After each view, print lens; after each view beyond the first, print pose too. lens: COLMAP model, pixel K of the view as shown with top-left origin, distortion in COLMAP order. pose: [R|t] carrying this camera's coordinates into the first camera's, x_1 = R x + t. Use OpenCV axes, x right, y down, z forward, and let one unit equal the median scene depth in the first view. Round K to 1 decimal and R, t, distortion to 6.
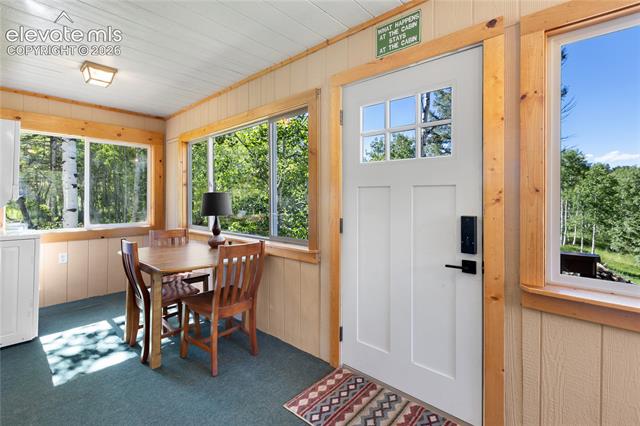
lens RADIAL K [[291.4, 0, 315.3], [0, 291.4, 201.5], [0, 0, 1]] dist [-0.001923, -0.000313]
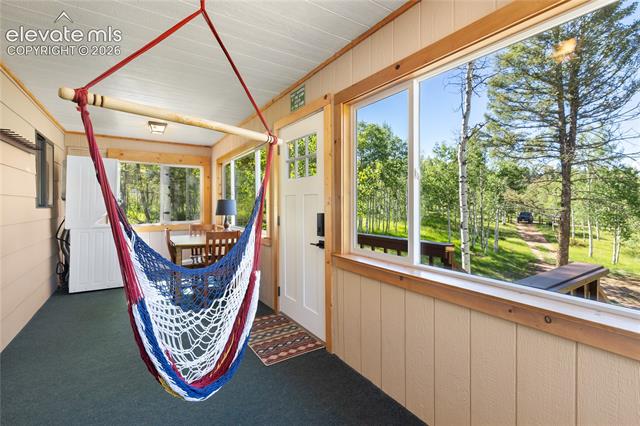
lens RADIAL K [[291.4, 0, 321.8], [0, 291.4, 209.1], [0, 0, 1]] dist [-0.001923, -0.000313]
pose [[0.966838, 0.001950, -0.255383, 0.807032], [-0.000850, 0.999990, 0.004418, 0.016863], [0.255389, -0.004054, 0.966830, -0.492963]]
